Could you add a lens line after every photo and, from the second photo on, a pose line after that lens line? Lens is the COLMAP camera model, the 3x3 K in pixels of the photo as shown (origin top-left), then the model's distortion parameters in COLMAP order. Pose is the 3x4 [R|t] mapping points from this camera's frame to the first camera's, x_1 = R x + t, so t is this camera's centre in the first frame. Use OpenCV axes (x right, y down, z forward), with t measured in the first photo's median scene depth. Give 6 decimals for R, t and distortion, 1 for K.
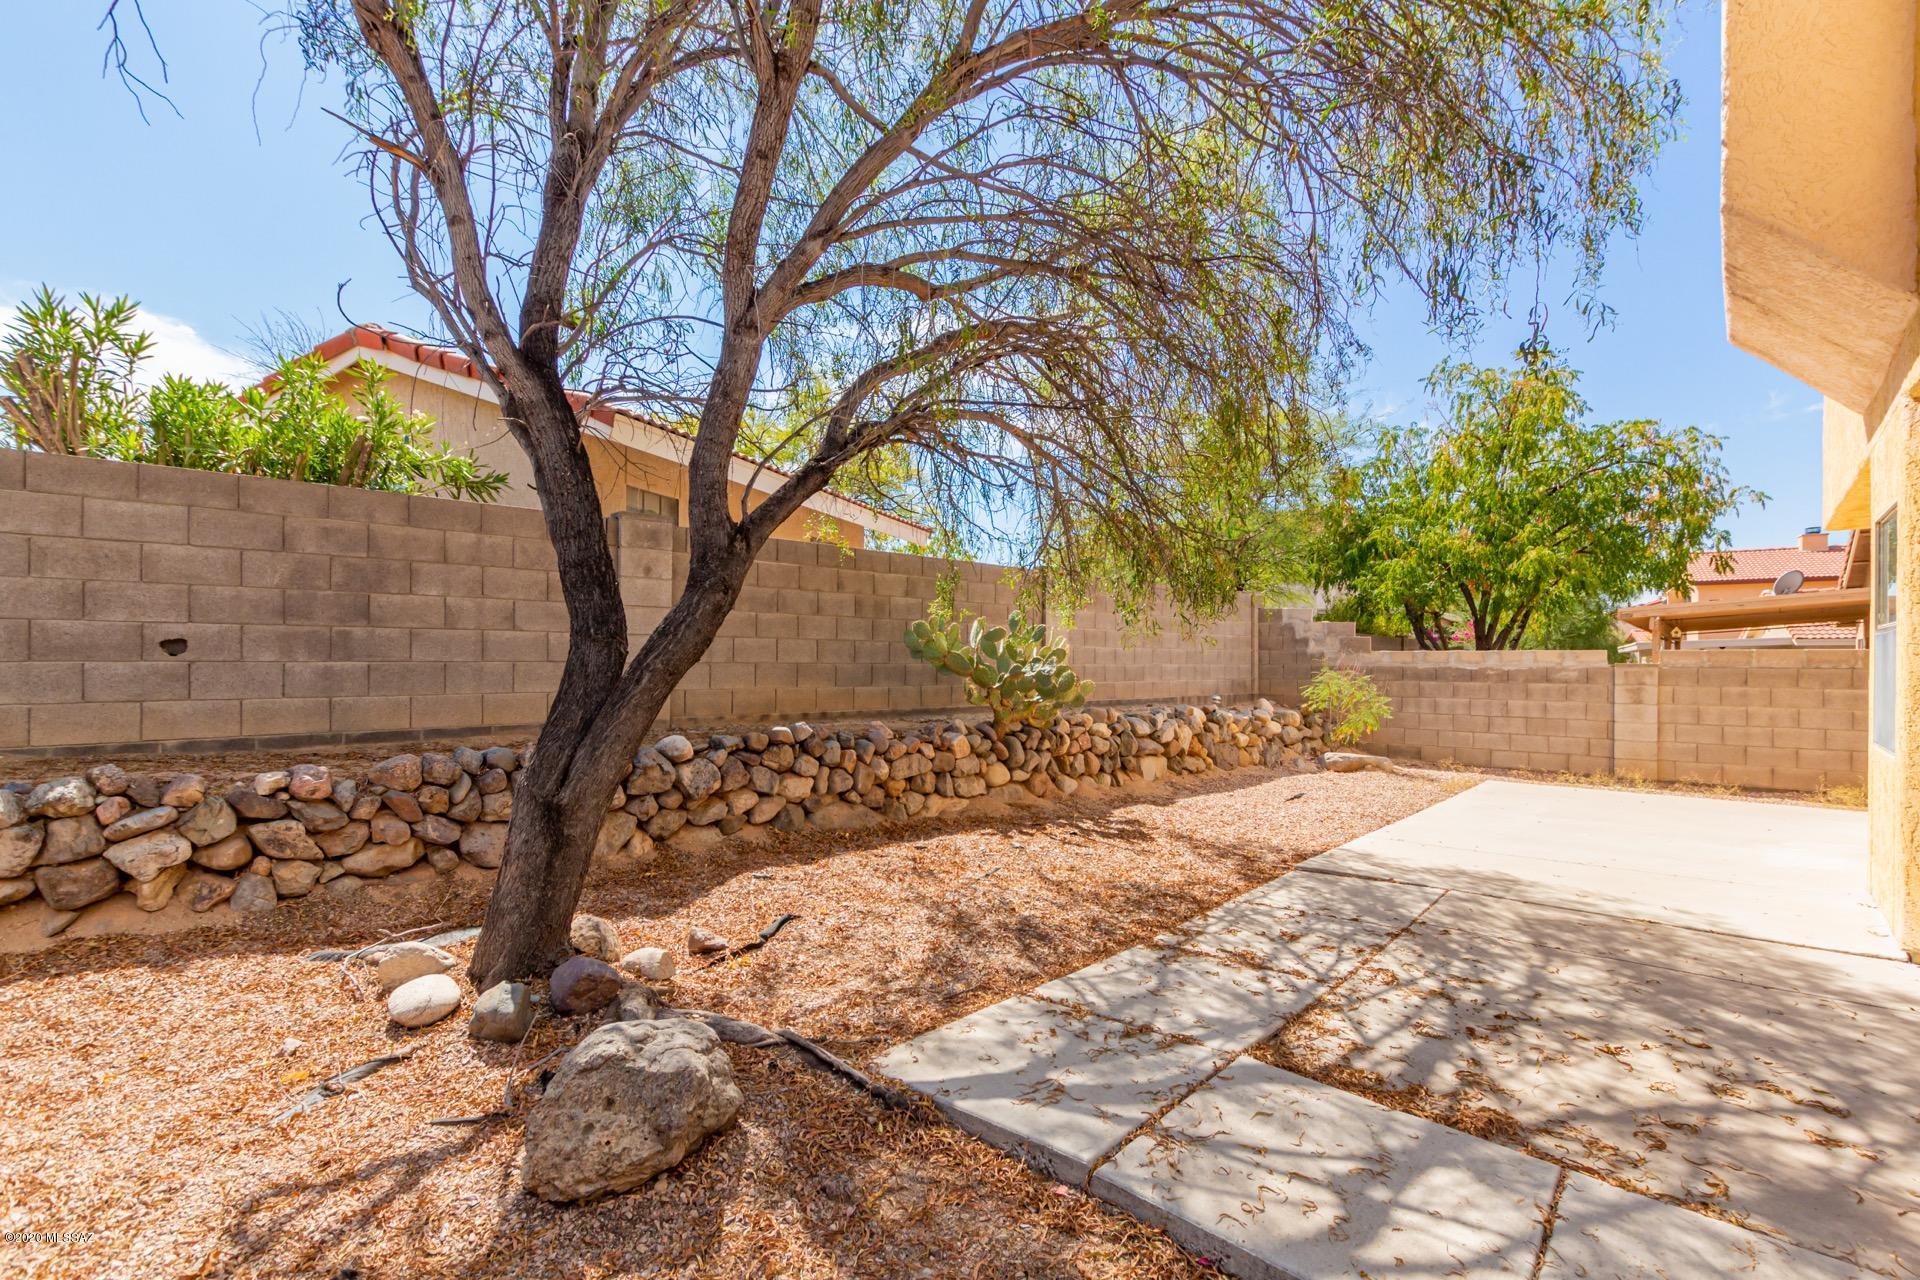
lens RADIAL K [[874.9, 0, 955.9], [0, 874.9, 657.0], [0, 0, 1]] dist [0.004564, -0.003445]
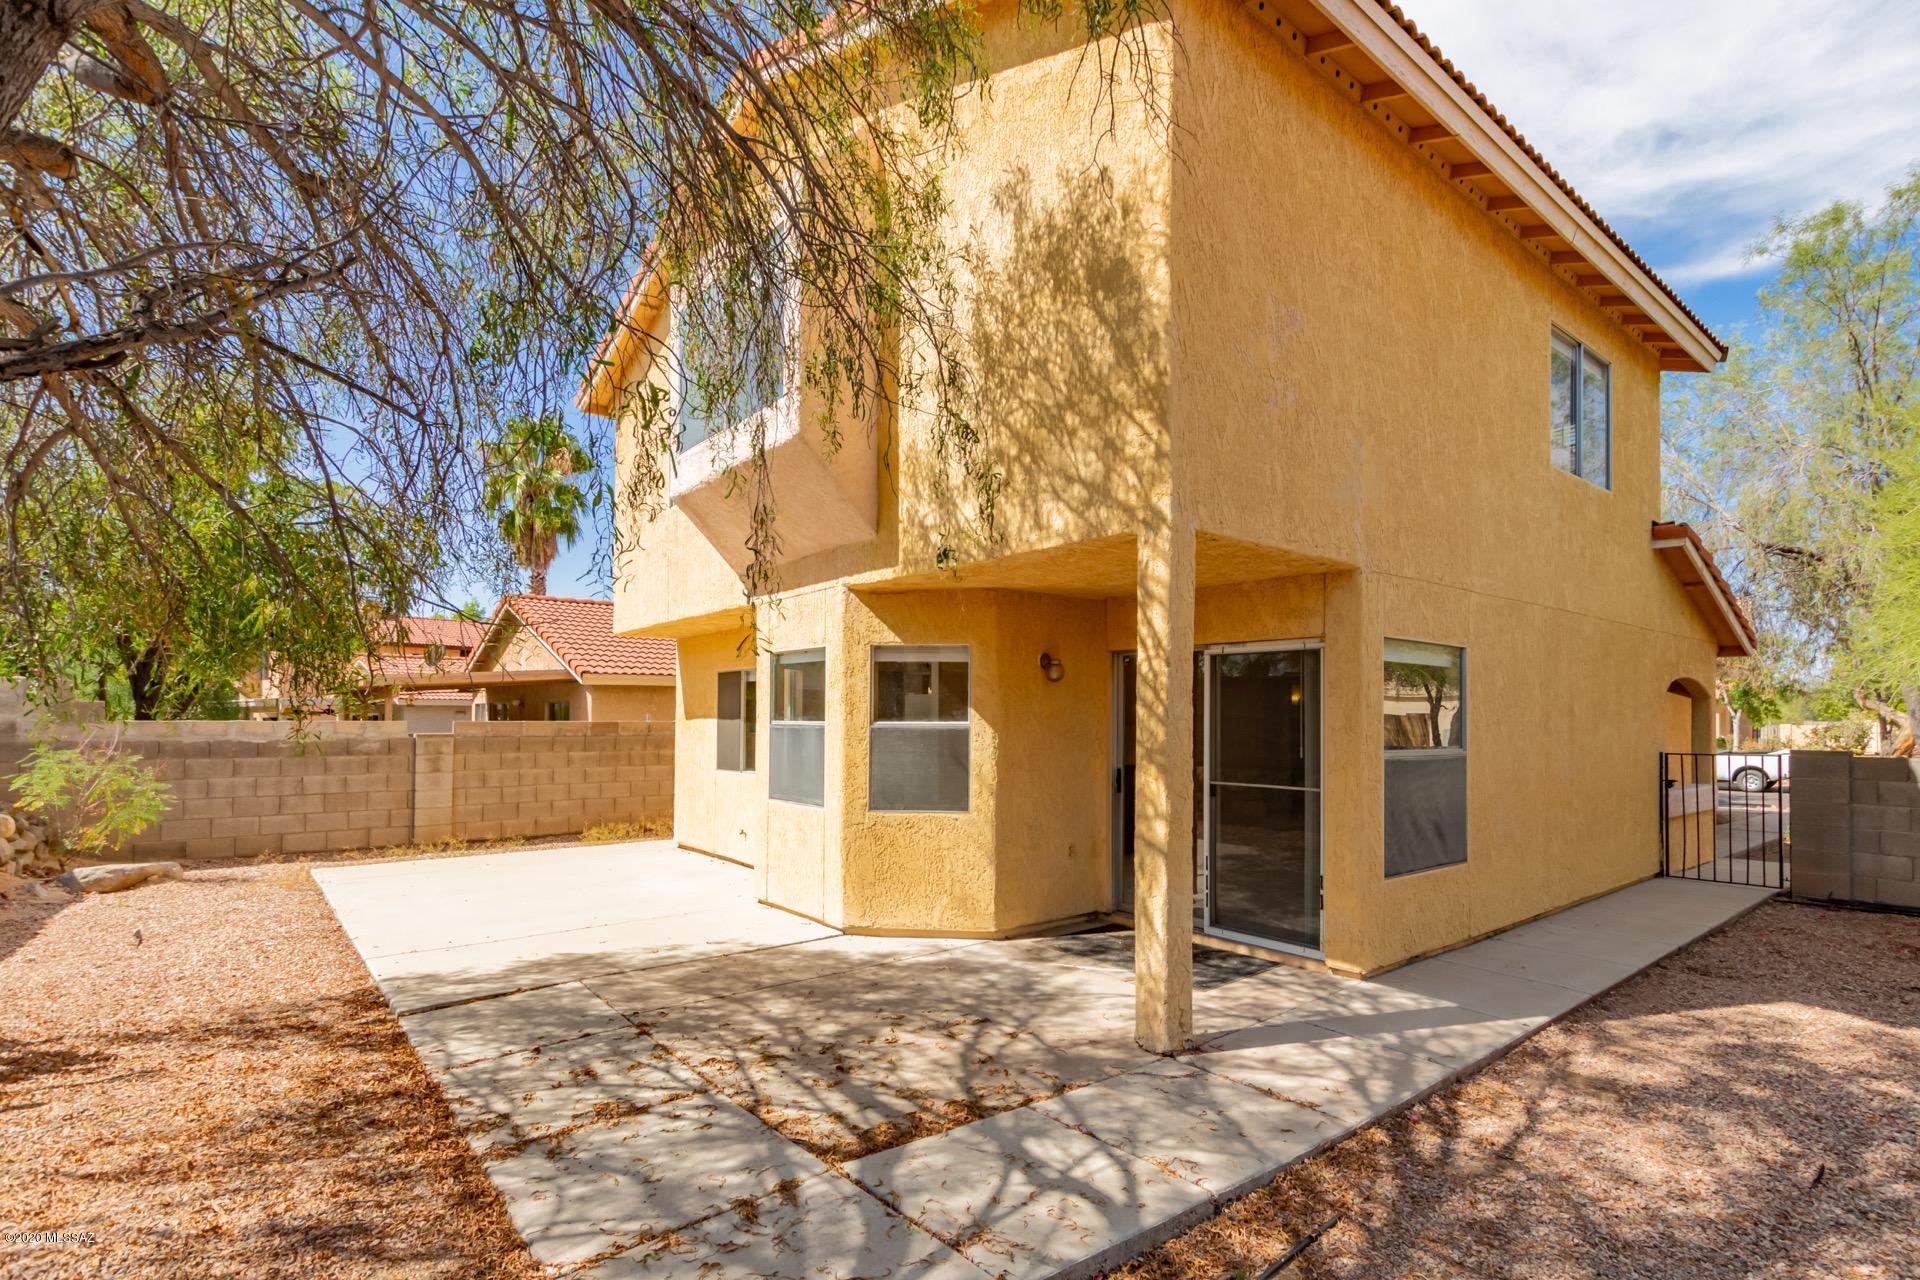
lens RADIAL K [[911.2, 0, 964.6], [0, 911.2, 691.0], [0, 0, 1]] dist [0.013654, -0.001103]
pose [[0.160670, 0.023596, 0.986726, -0.578183], [-0.010051, 0.999701, -0.022270, -0.071835], [-0.986957, -0.006340, 0.160859, 0.527268]]
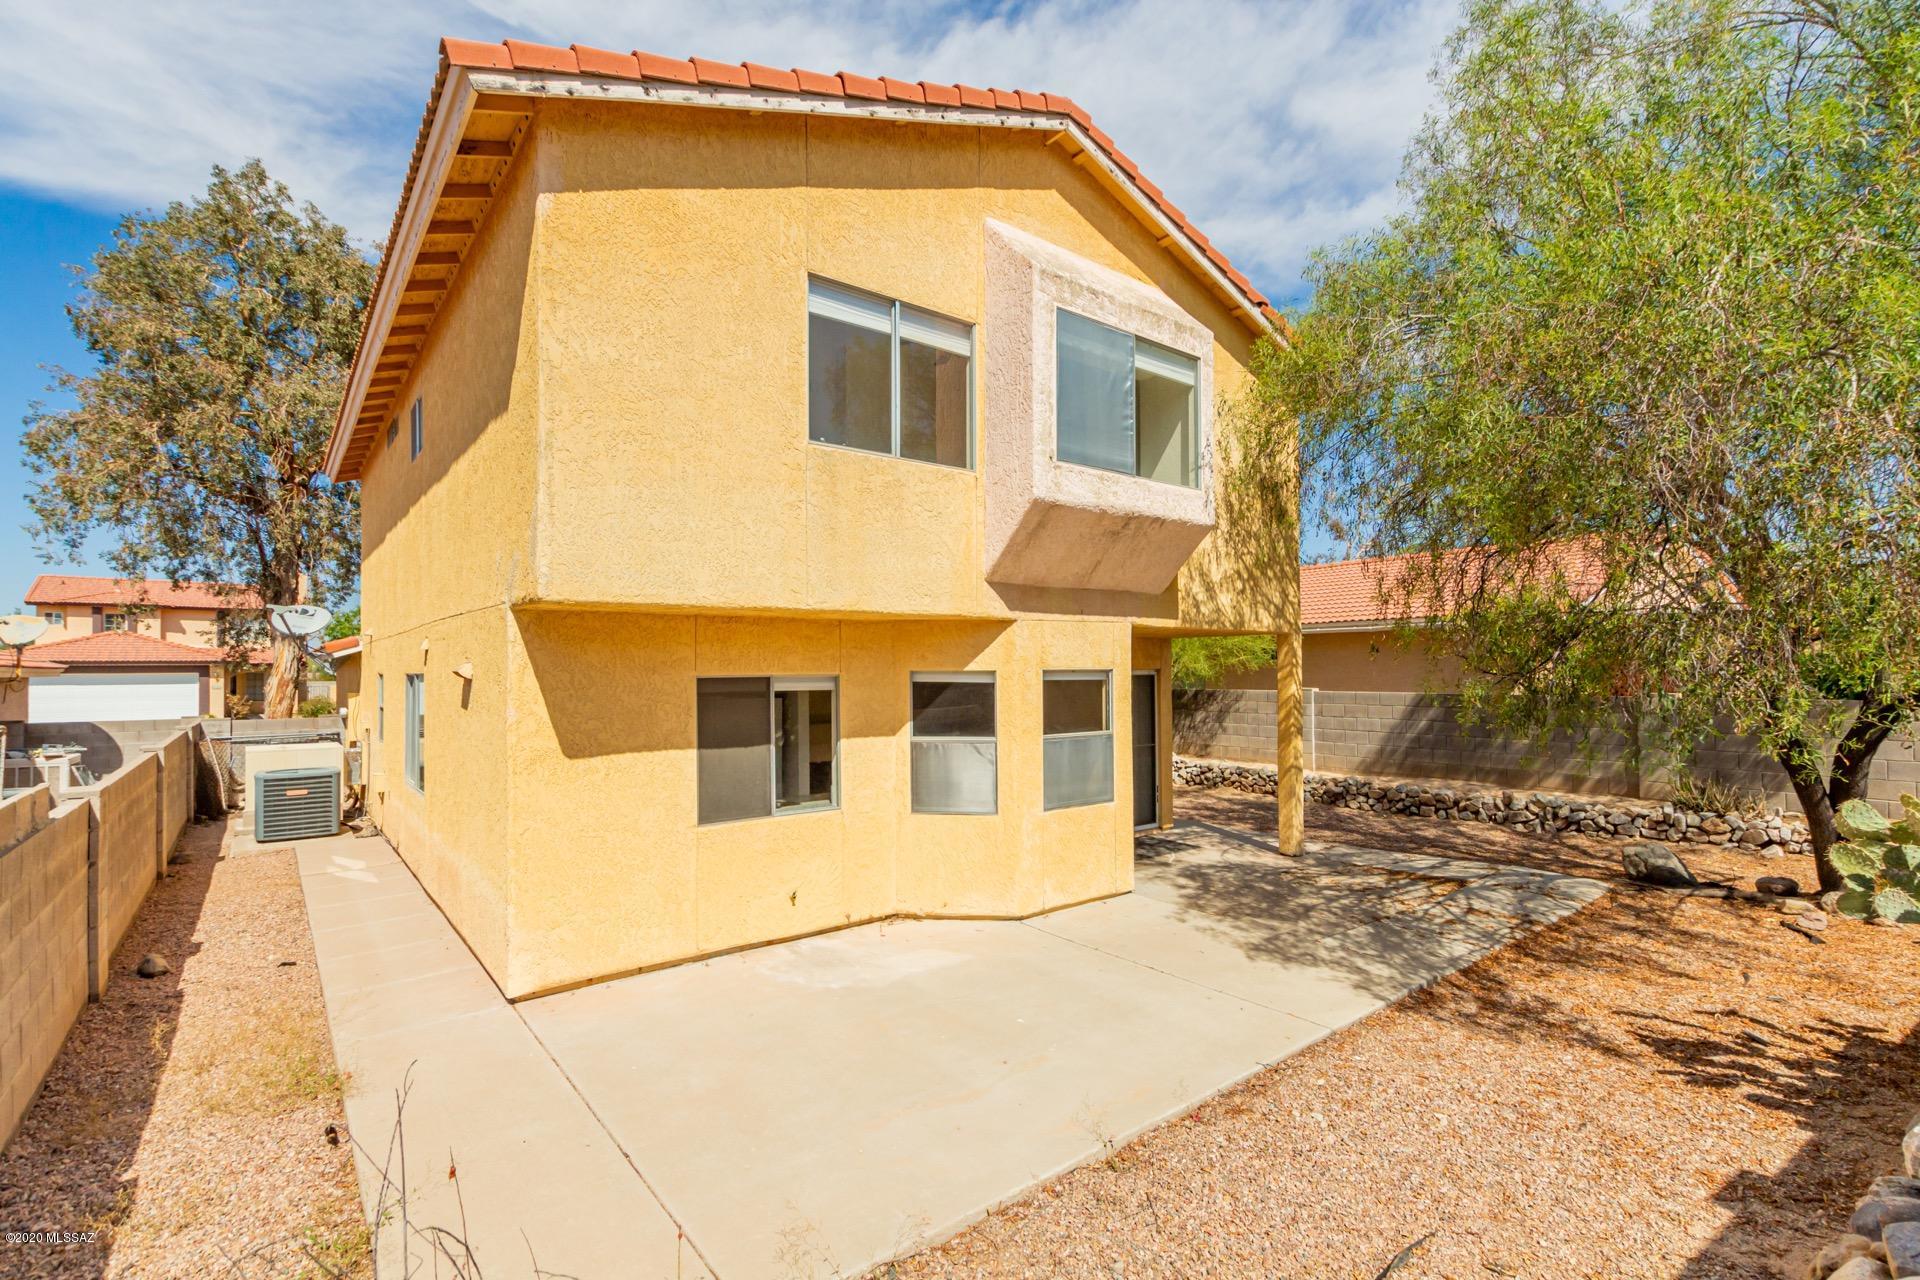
lens RADIAL K [[874.9, 0, 958.9], [0, 874.9, 656.3], [0, 0, 1]] dist [0.004564, -0.003445]
pose [[-0.985266, 0.003264, 0.170998, 1.195851], [-0.001161, 0.999667, -0.025769, -0.176991], [-0.171025, -0.025587, -0.984934, 3.293963]]
